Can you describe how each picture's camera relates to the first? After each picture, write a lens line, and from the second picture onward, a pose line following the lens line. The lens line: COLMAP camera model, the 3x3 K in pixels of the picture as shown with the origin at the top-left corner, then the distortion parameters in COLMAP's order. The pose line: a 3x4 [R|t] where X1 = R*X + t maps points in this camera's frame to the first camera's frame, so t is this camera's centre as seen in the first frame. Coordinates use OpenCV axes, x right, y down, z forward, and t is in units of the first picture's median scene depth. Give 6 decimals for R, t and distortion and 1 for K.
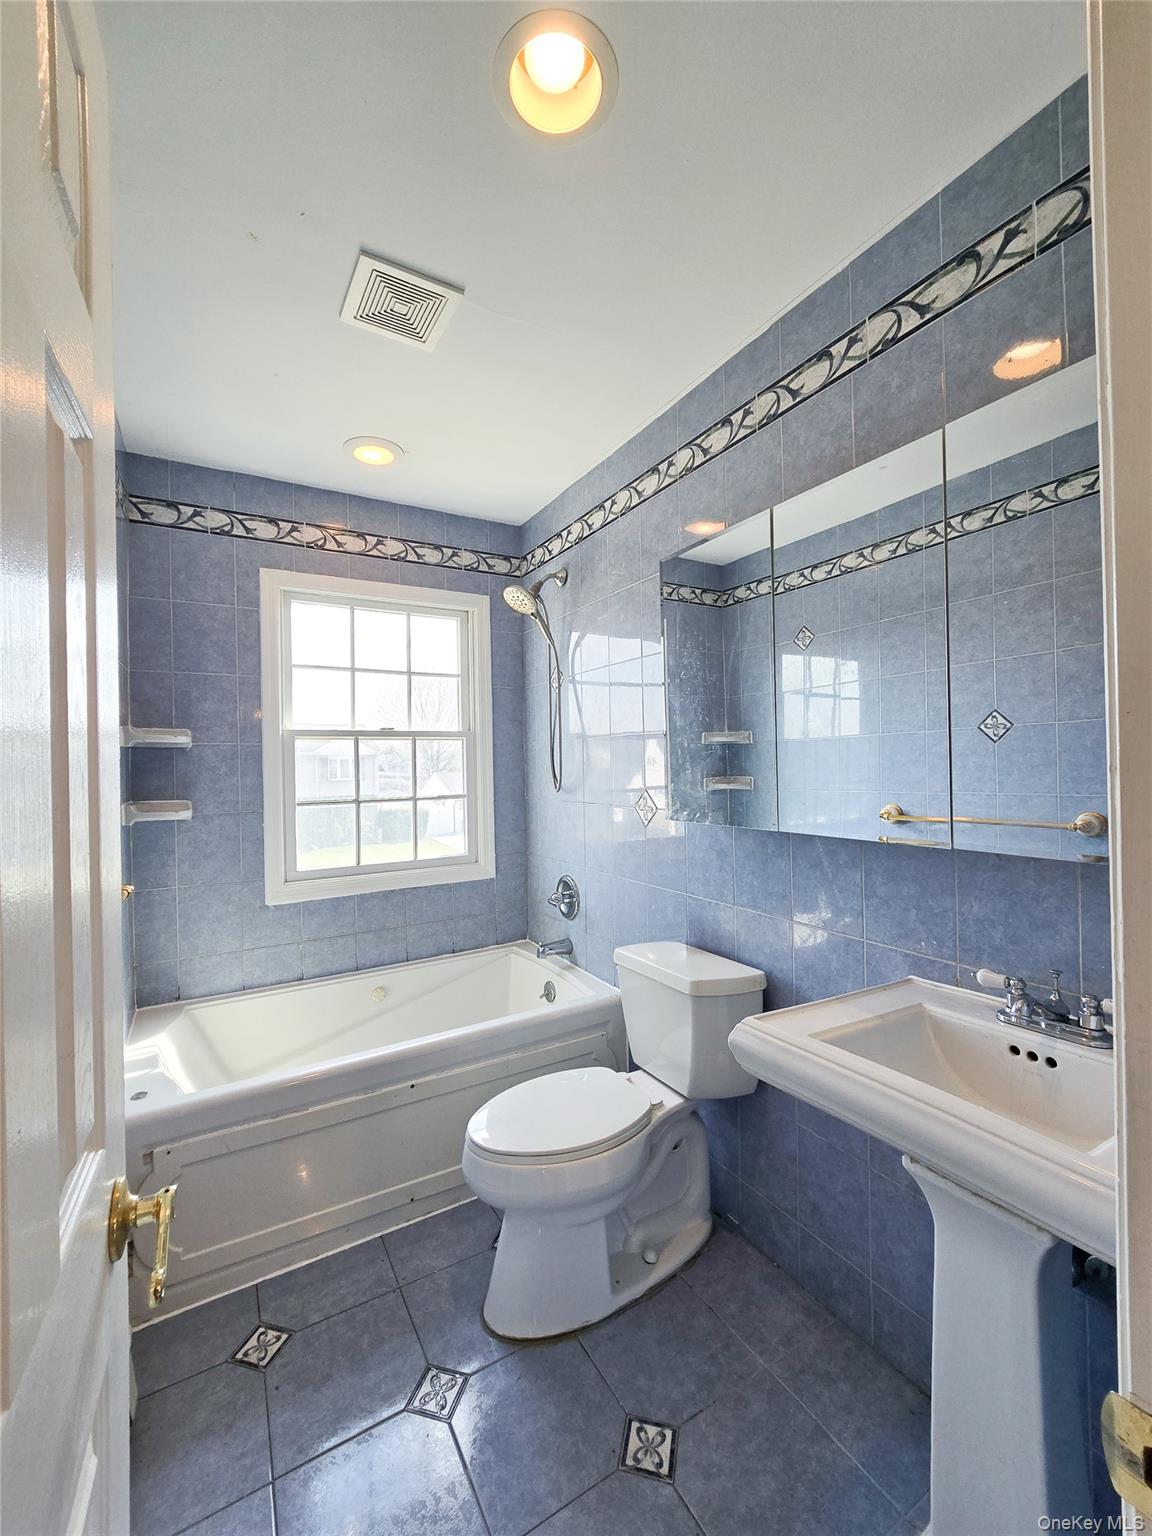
lens RADIAL K [[633.1, 0, 569.4], [0, 633.1, 765.3], [0, 0, 1]] dist [-0.001082, -0.001422]
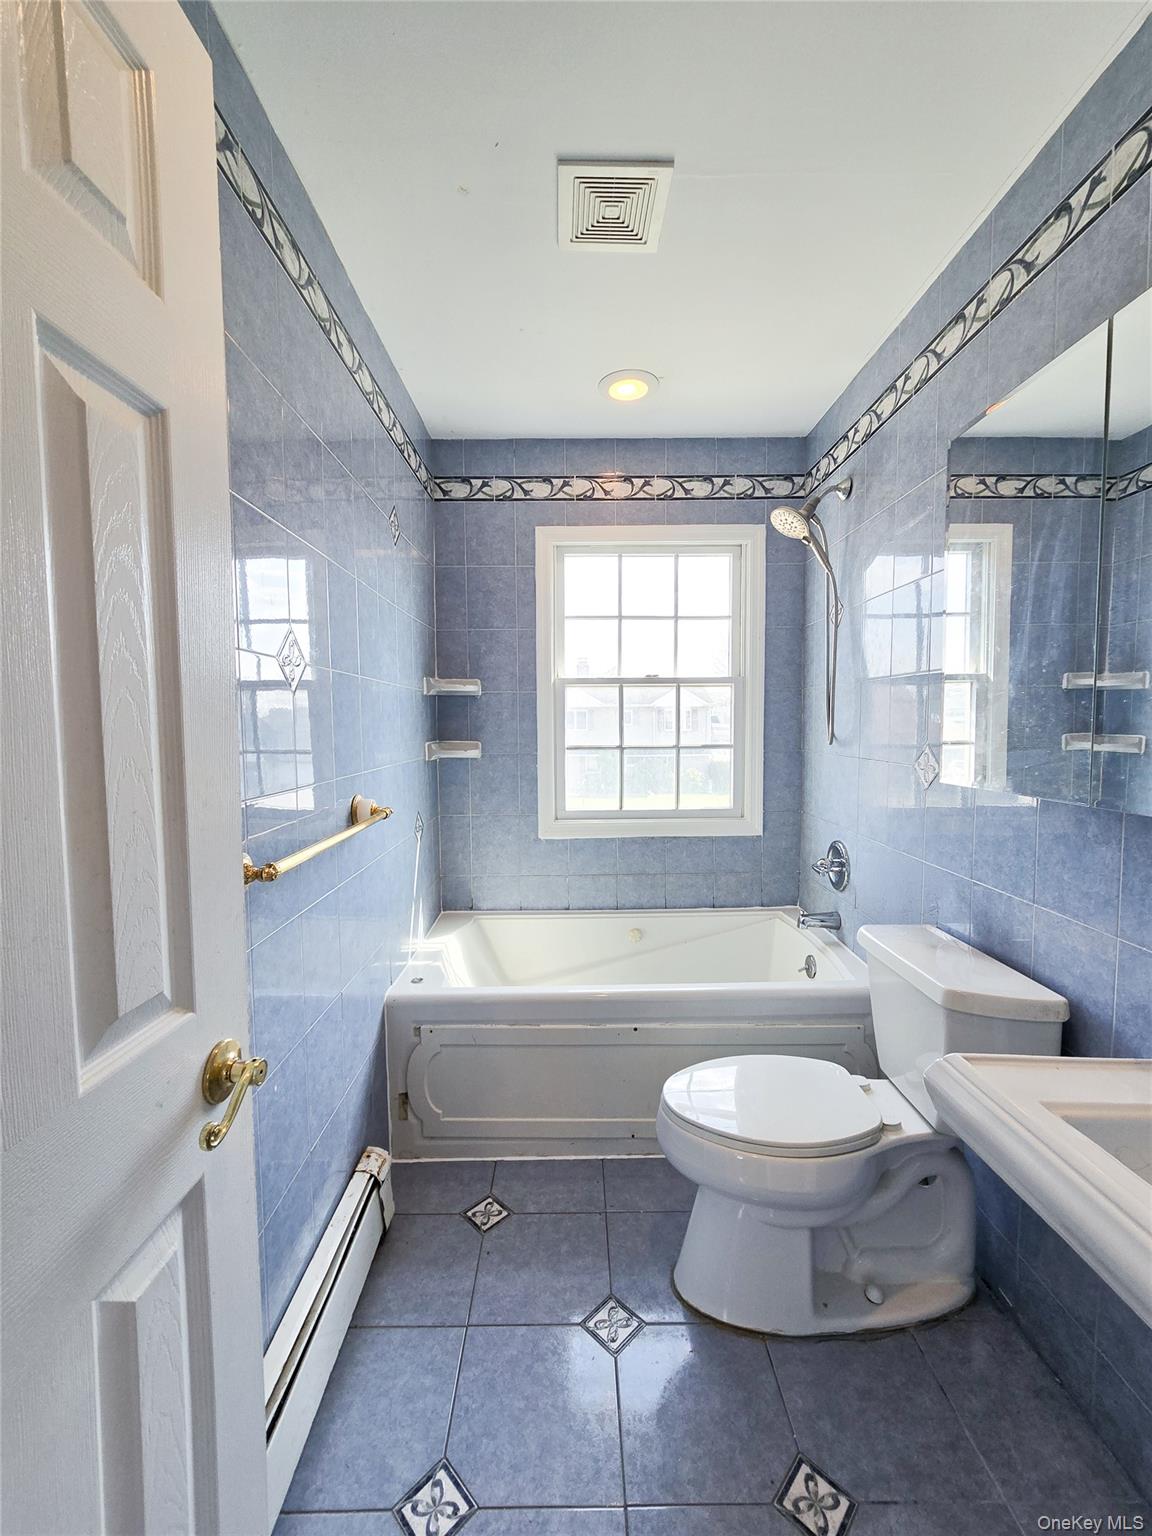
lens RADIAL K [[632.1, 0, 572.7], [0, 632.1, 764.6], [0, 0, 1]] dist [-0.002594, 0.000094]
pose [[0.868088, 0.046124, -0.494262, 0.123596], [-0.009208, 0.996999, 0.076866, 0.007613], [0.496324, -0.062175, 0.865908, 0.087609]]
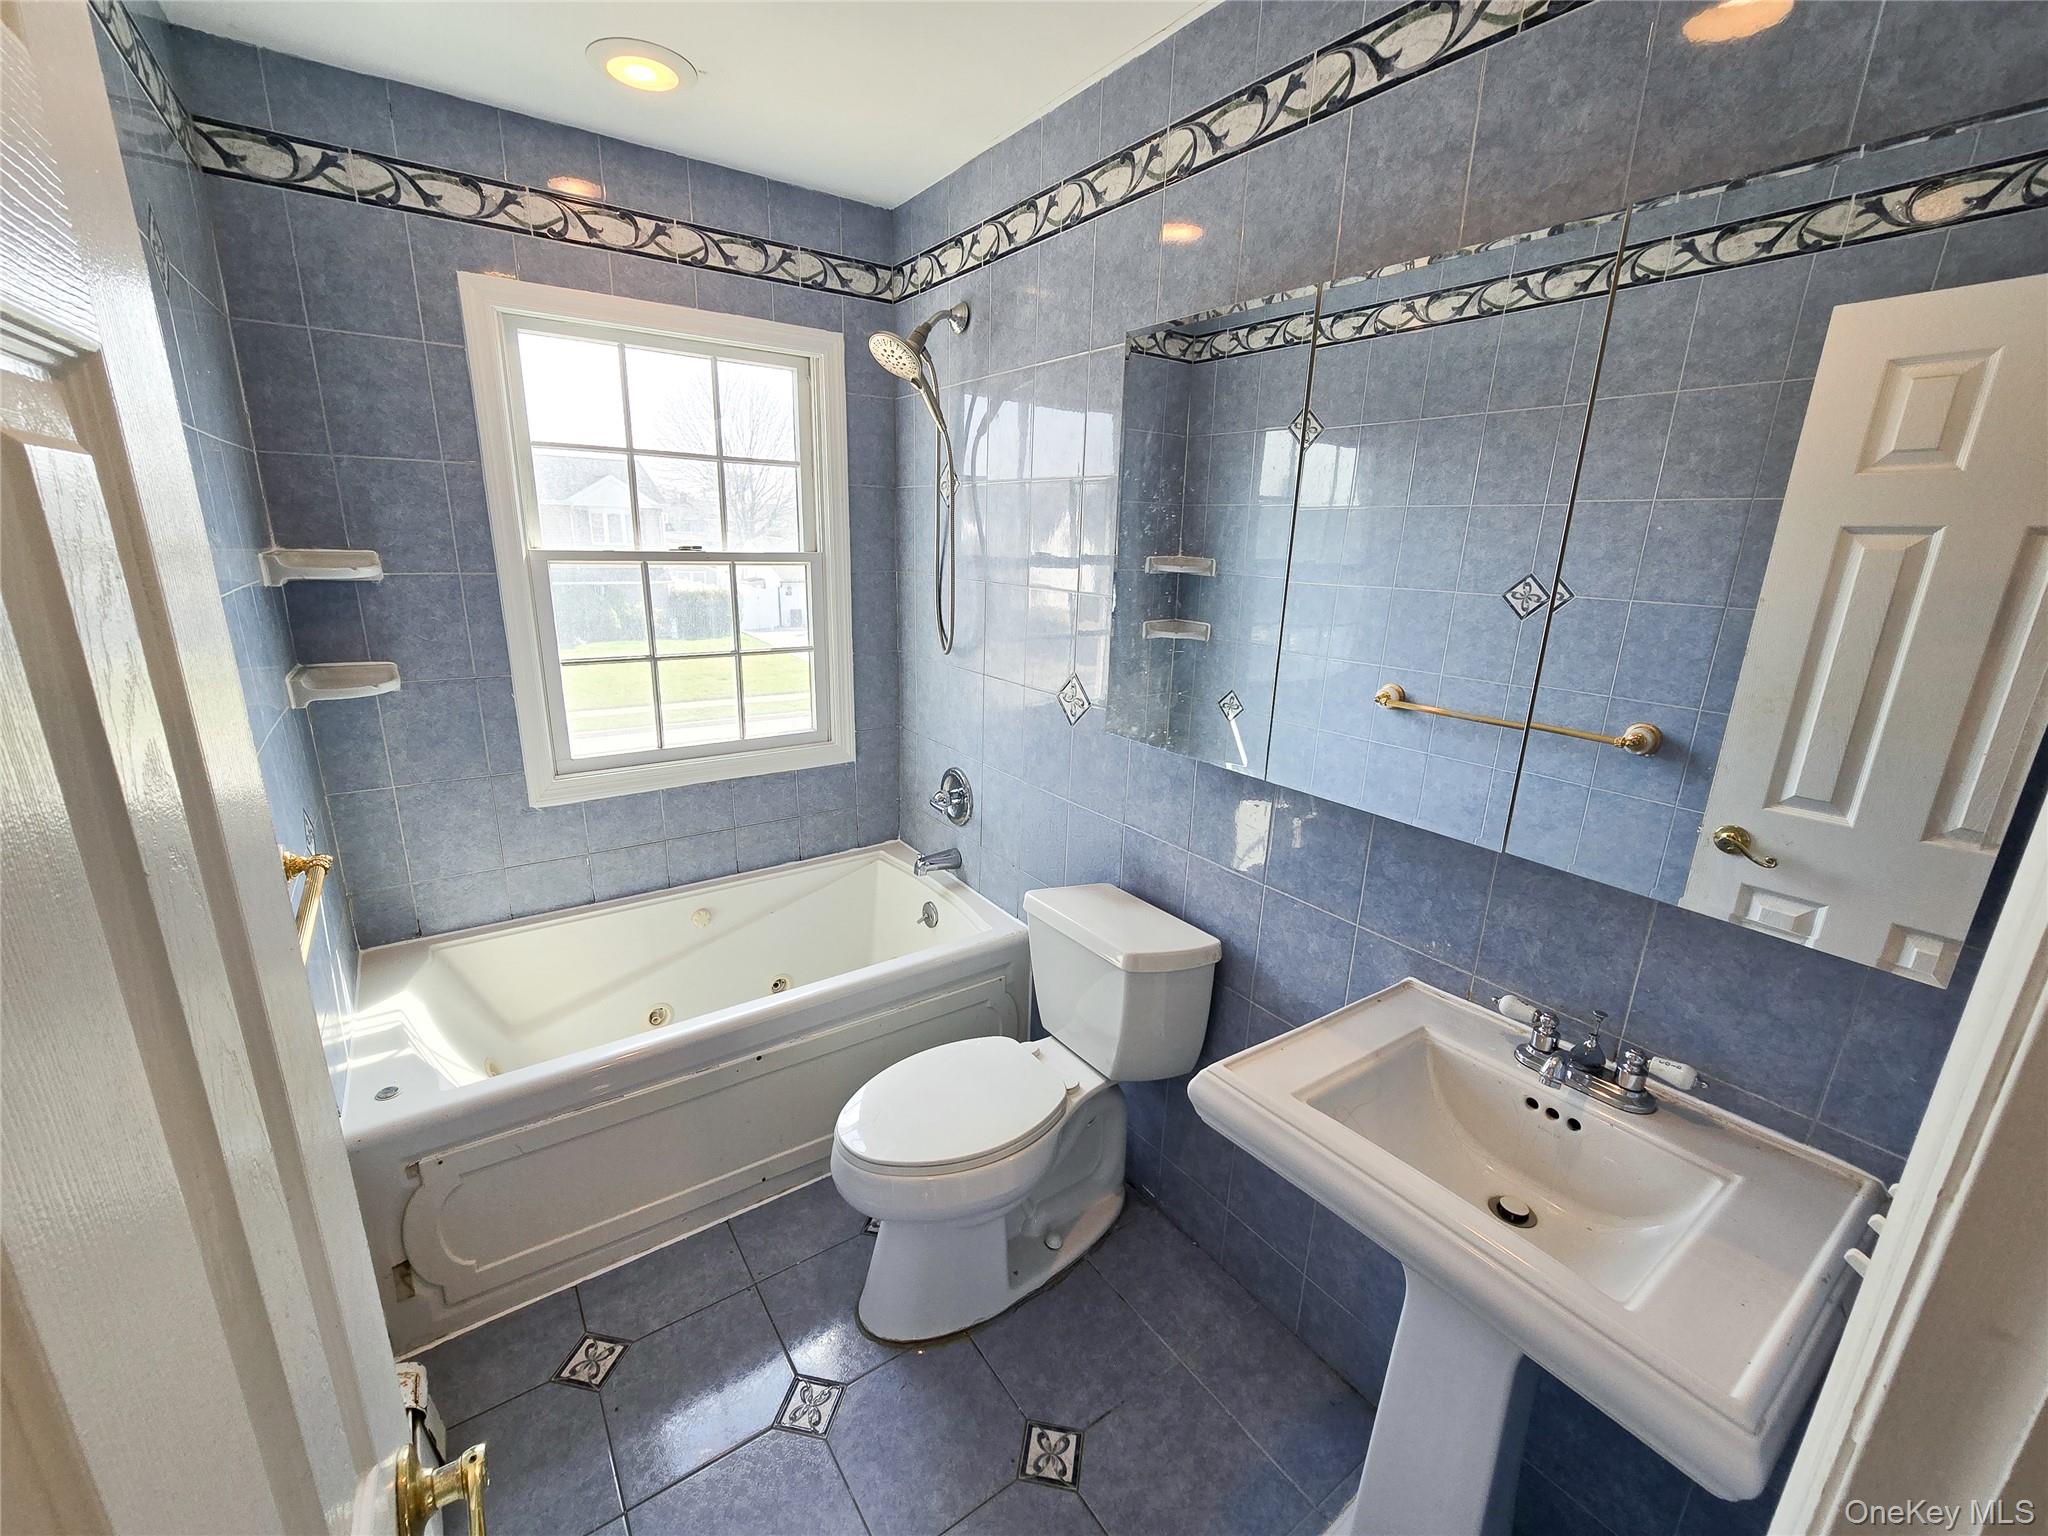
lens RADIAL K [[844.1, 0, 1018.6], [0, 844.1, 775.5], [0, 0, 1]] dist [-0.001082, -0.001422]
pose [[0.994879, 0.020008, 0.099072, -0.034421], [-0.046733, 0.960201, 0.275372, -0.108279], [-0.089619, -0.278592, 0.956219, 0.065700]]
